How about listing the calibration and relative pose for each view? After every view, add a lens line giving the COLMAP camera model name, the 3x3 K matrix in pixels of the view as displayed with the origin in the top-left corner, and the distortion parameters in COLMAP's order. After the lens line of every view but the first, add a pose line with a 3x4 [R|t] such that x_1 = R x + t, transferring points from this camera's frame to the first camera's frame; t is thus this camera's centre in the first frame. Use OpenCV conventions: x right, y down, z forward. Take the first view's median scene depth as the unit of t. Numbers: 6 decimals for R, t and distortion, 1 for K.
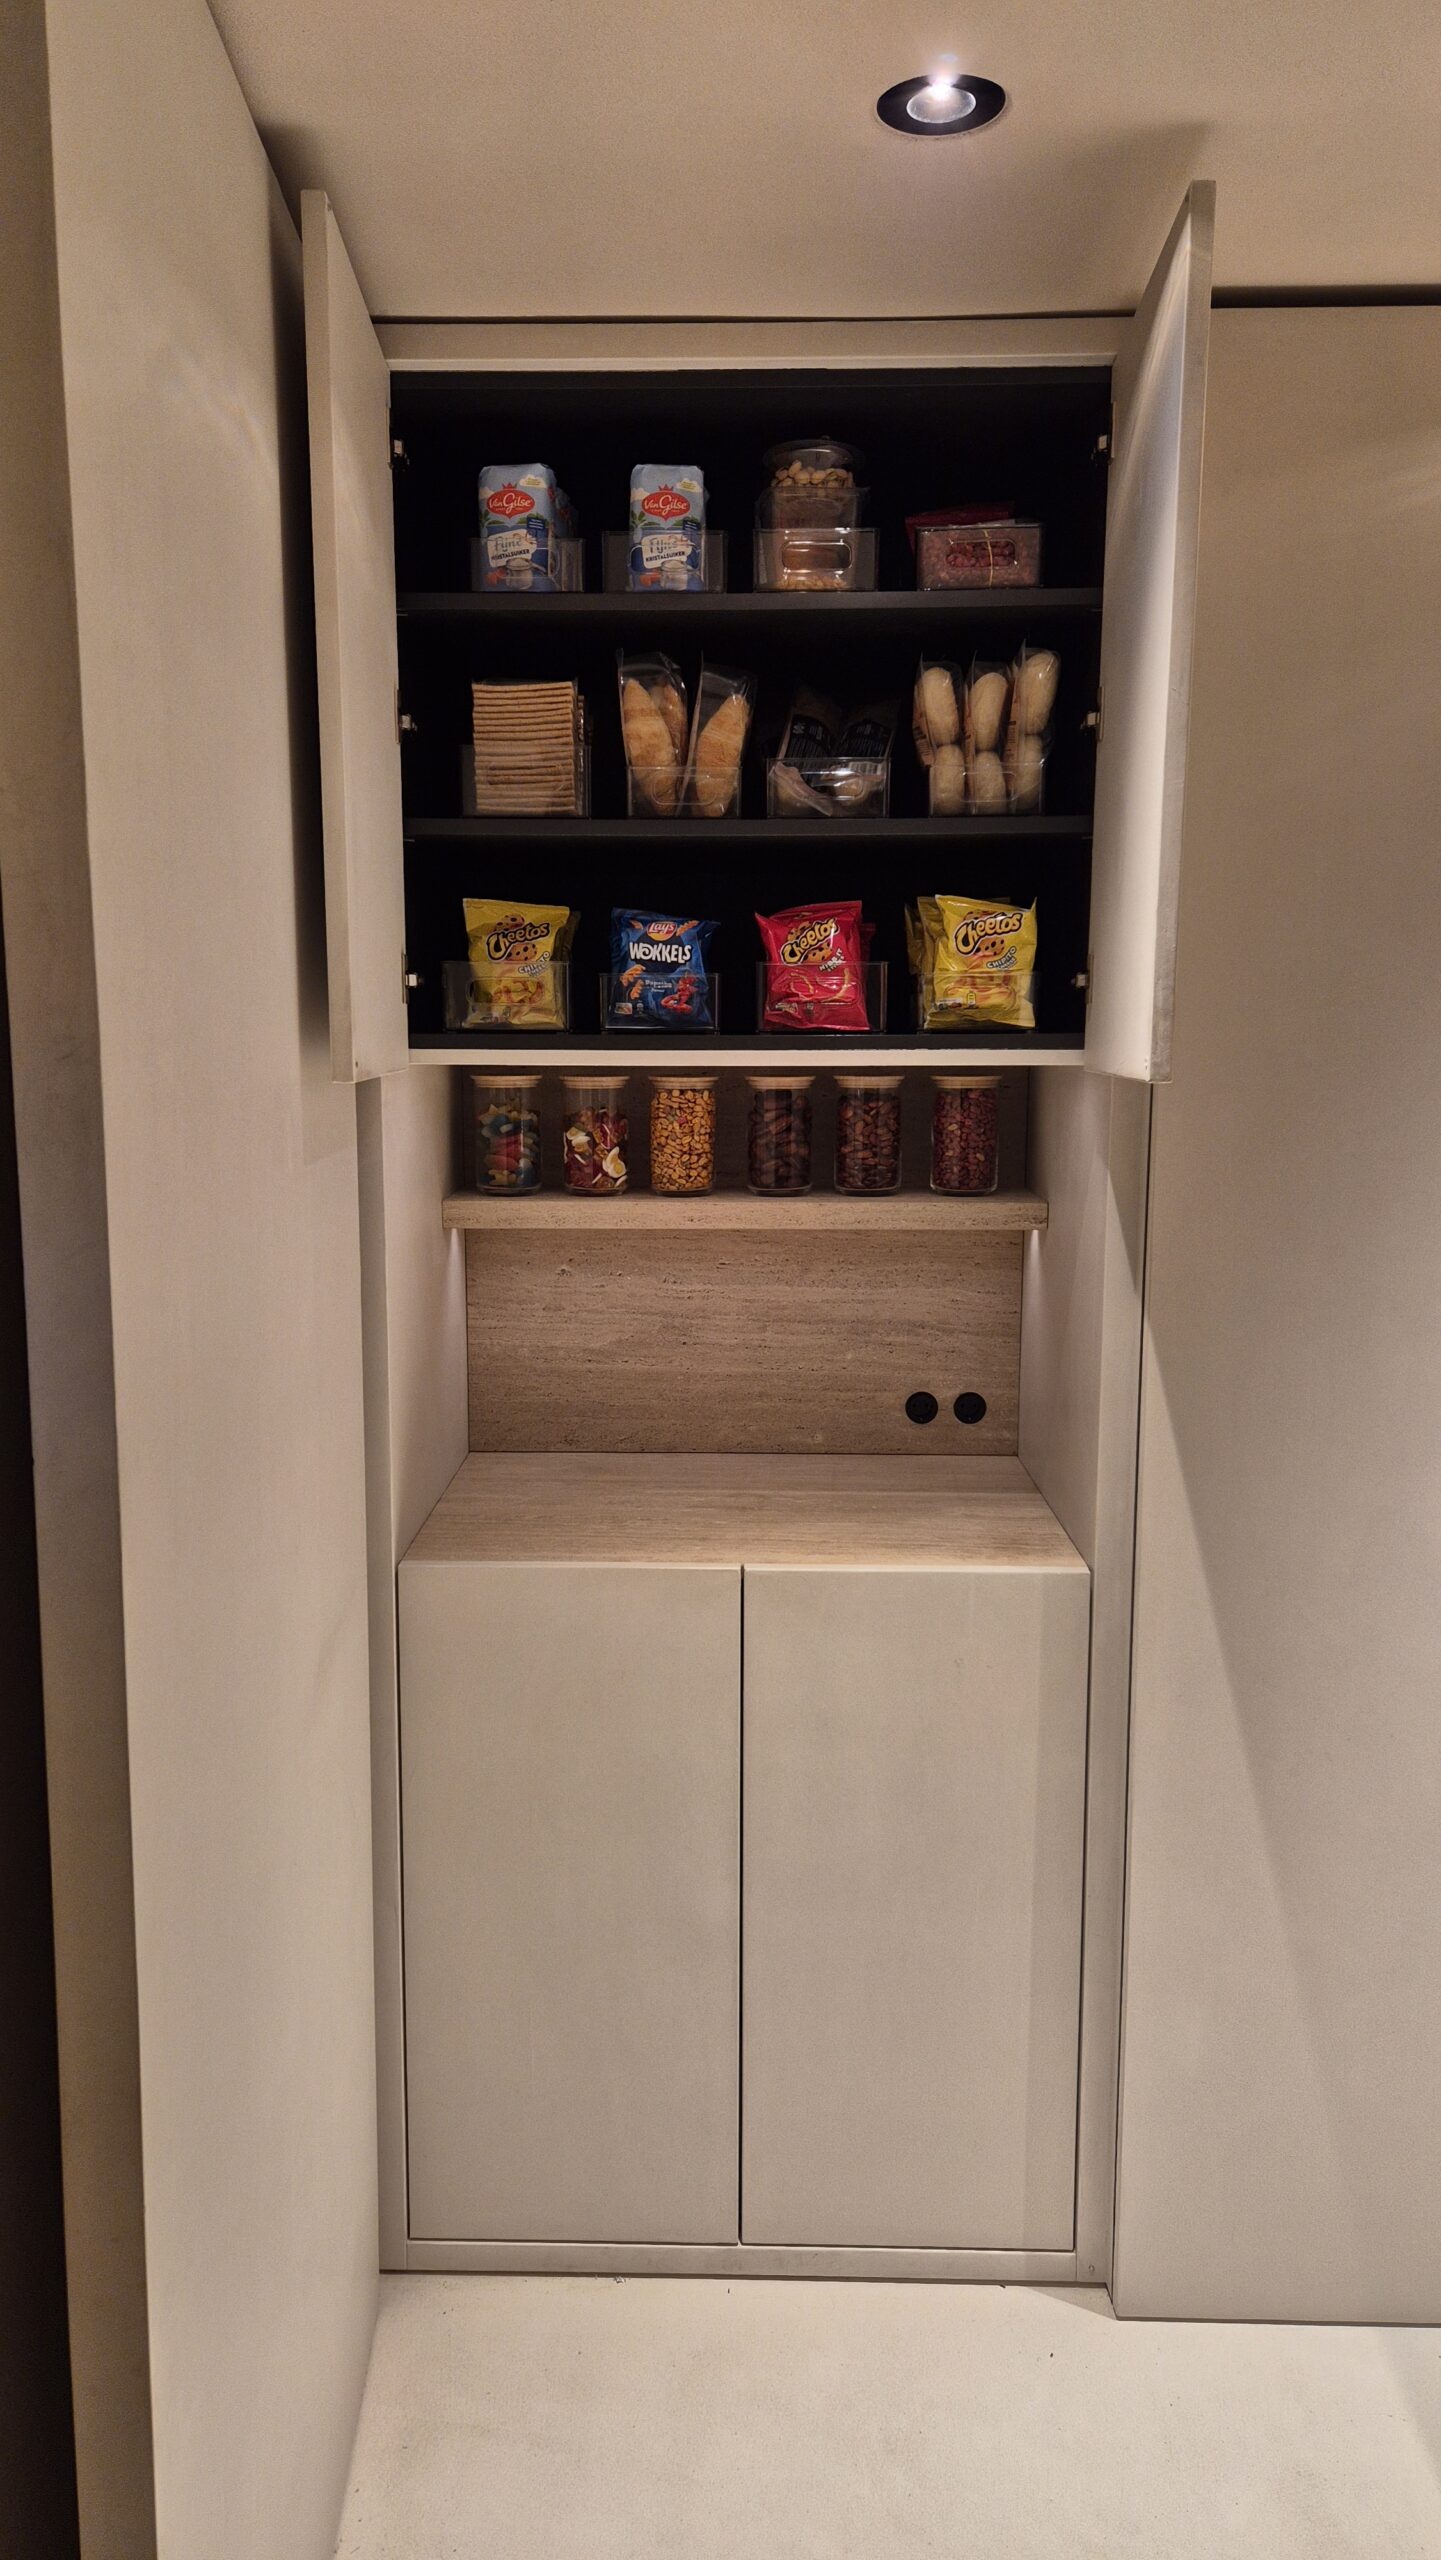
lens RADIAL K [[1734.0, 0, 704.8], [0, 1734.0, 1273.2], [0, 0, 1]] dist [0.035750, -0.022503]
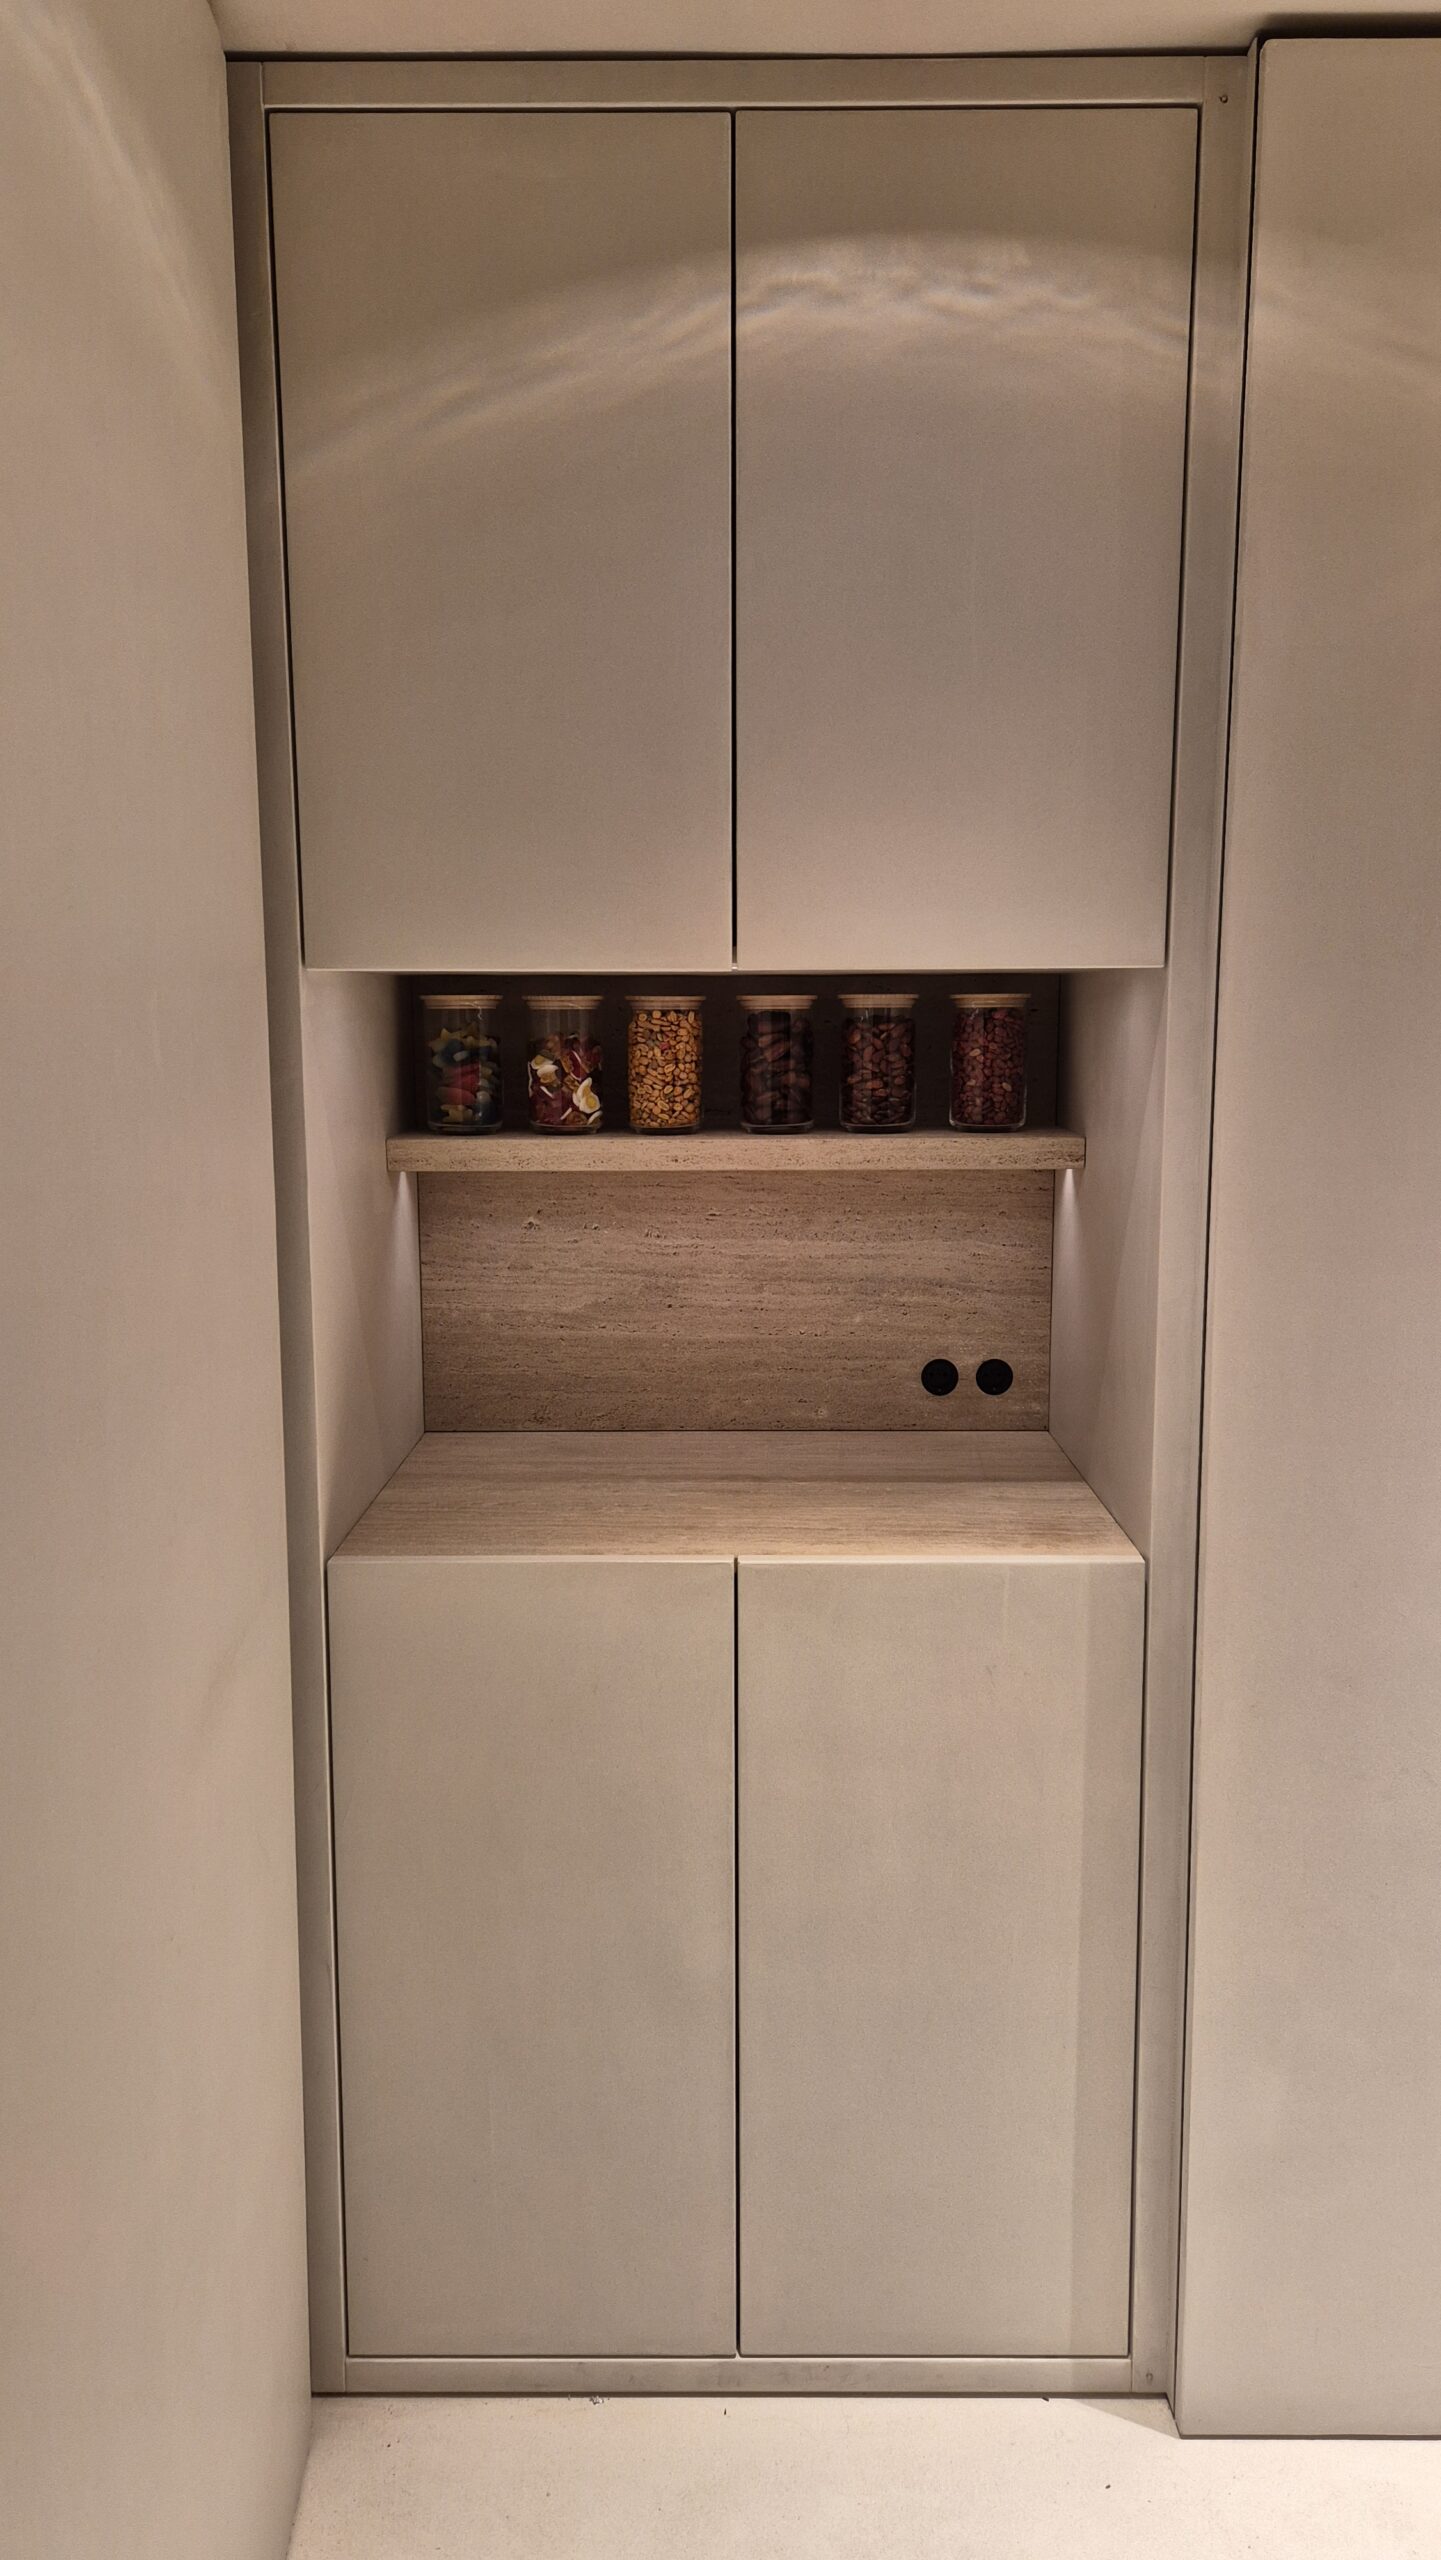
lens RADIAL K [[1734.0, 0, 739.8], [0, 1734.0, 1272.9], [0, 0, 1]] dist [0.035750, -0.022503]
pose [[0.999756, -0.006503, 0.021131, 0.006279], [0.006430, 0.999973, 0.003517, 0.024937], [-0.021153, -0.003381, 0.999771, 0.145437]]
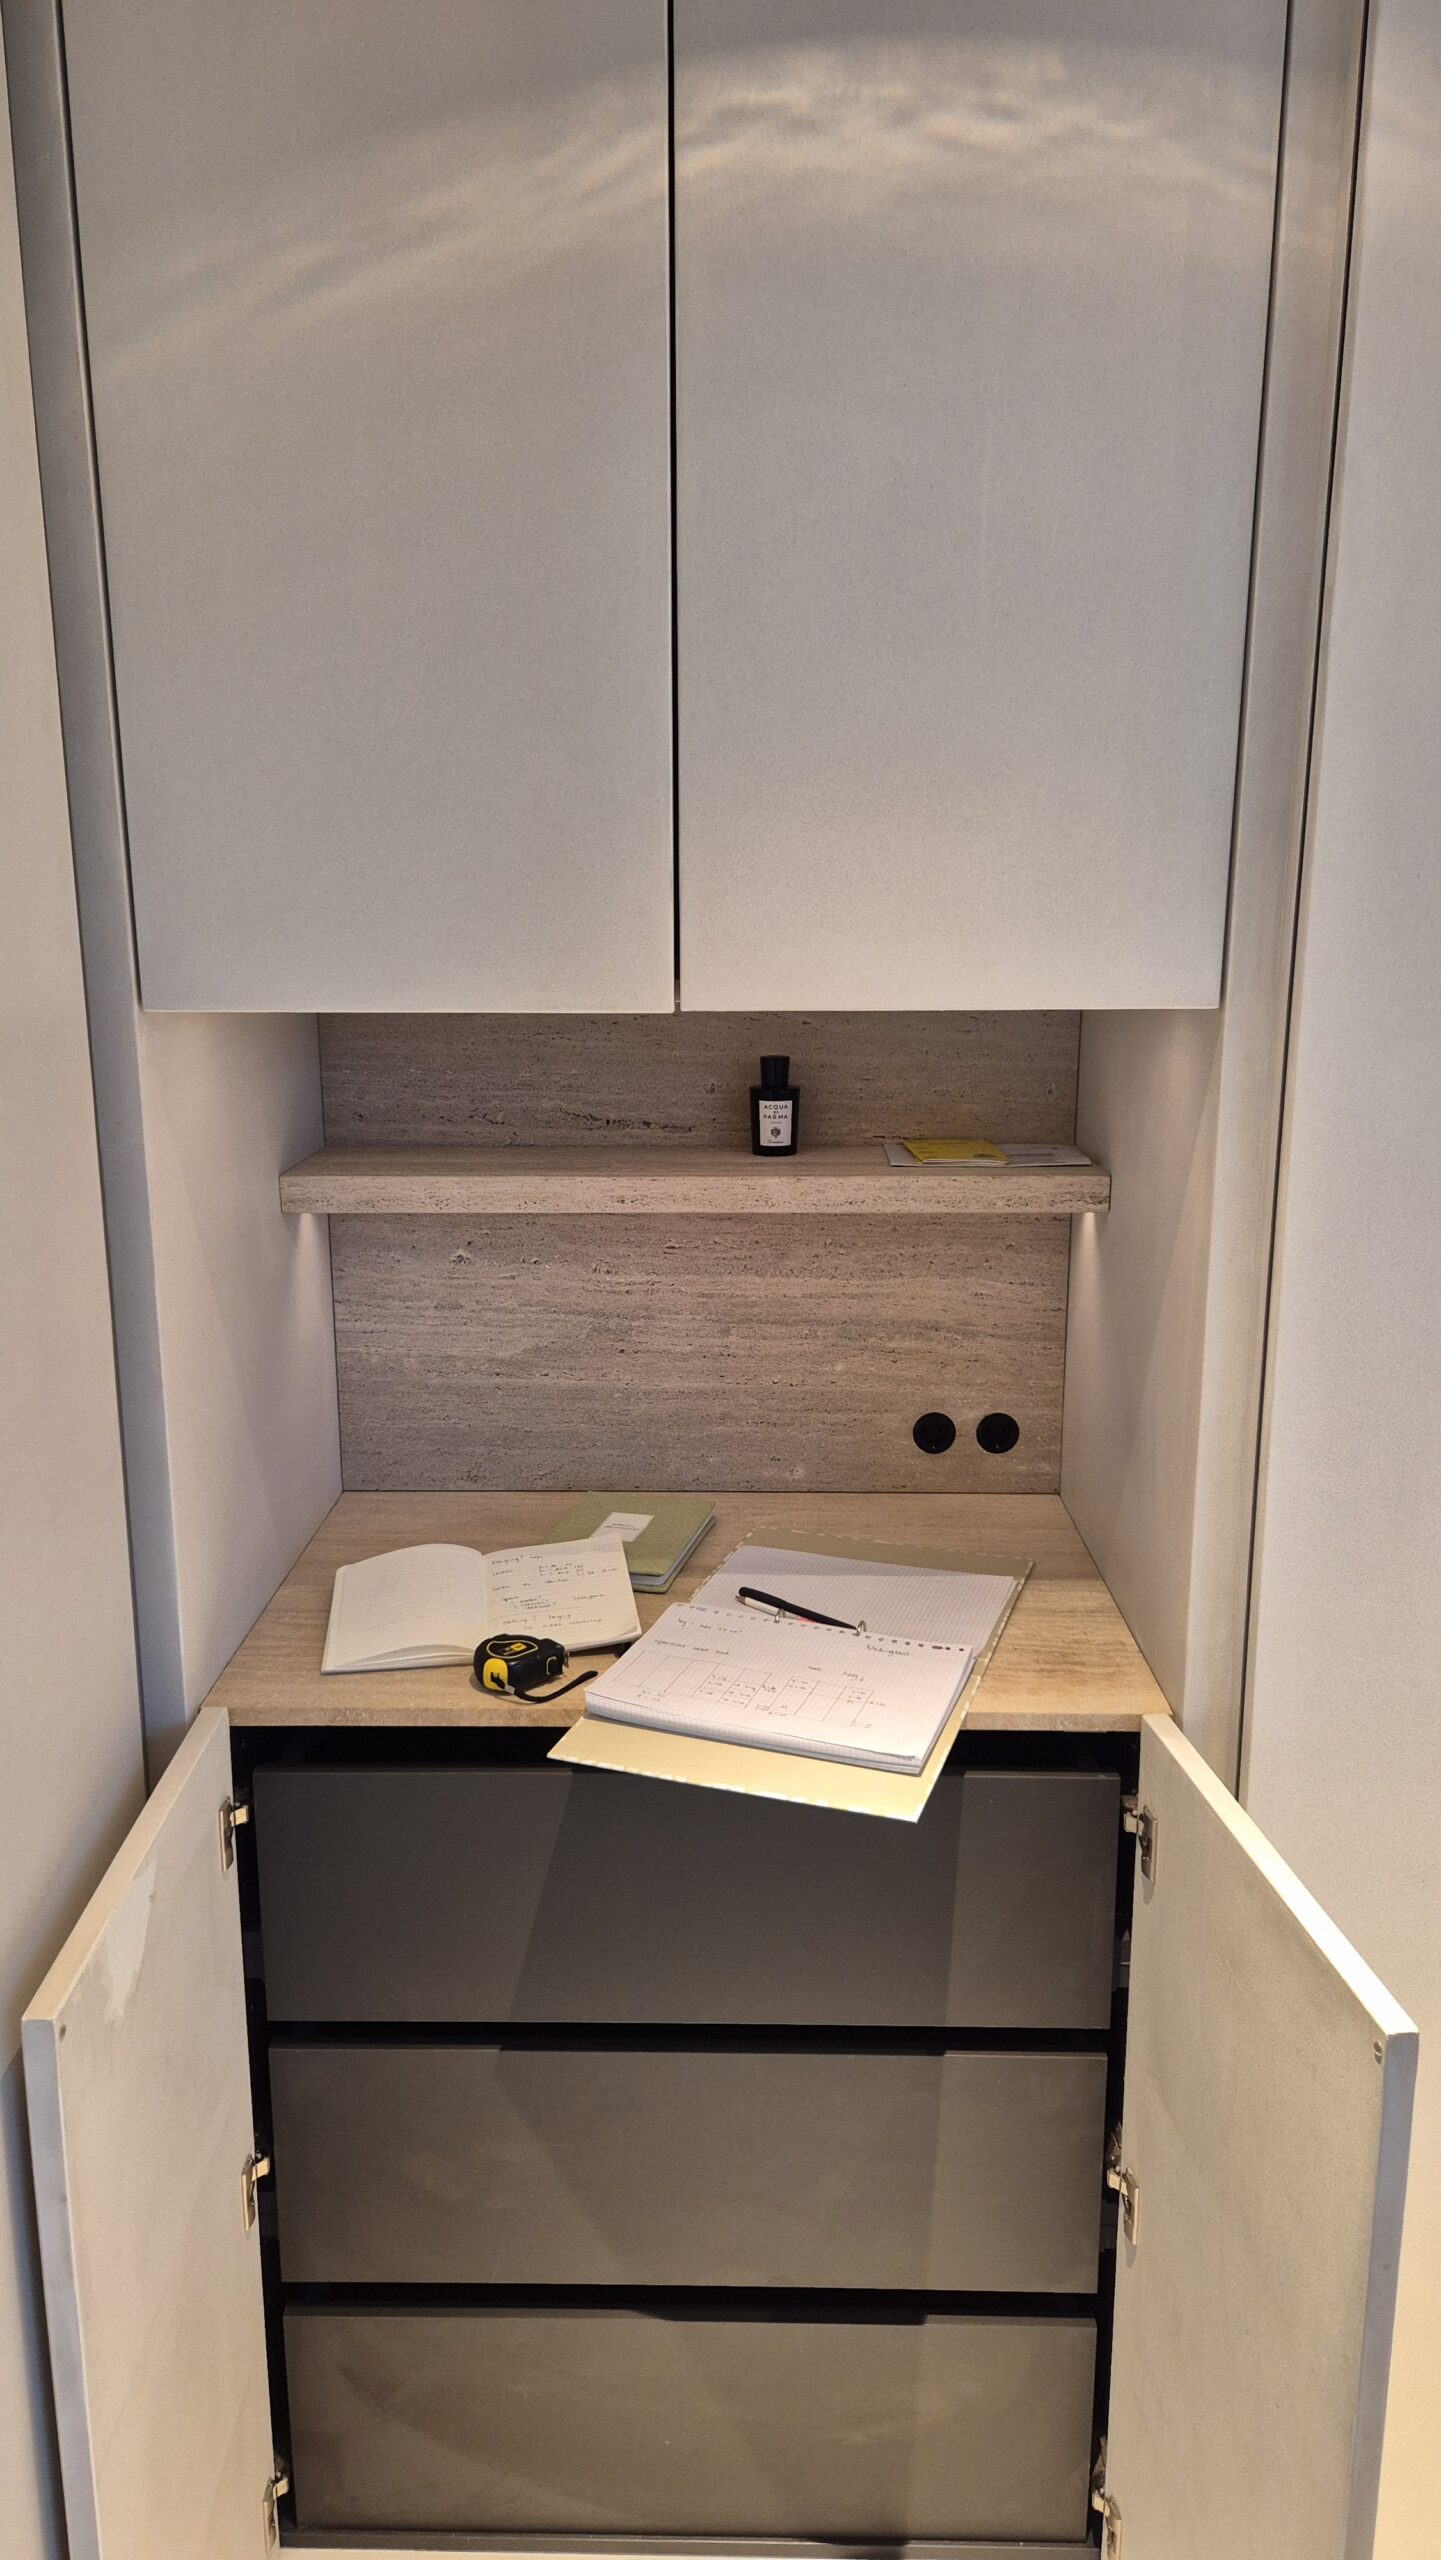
lens RADIAL K [[1734.0, 0, 711.2], [0, 1734.0, 1284.6], [0, 0, 1]] dist [0.035750, -0.022503]
pose [[0.999986, -0.005132, 0.001040, 0.031789], [0.005027, 0.996495, 0.083496, -0.061713], [-0.001465, -0.083490, 0.996508, 0.294683]]
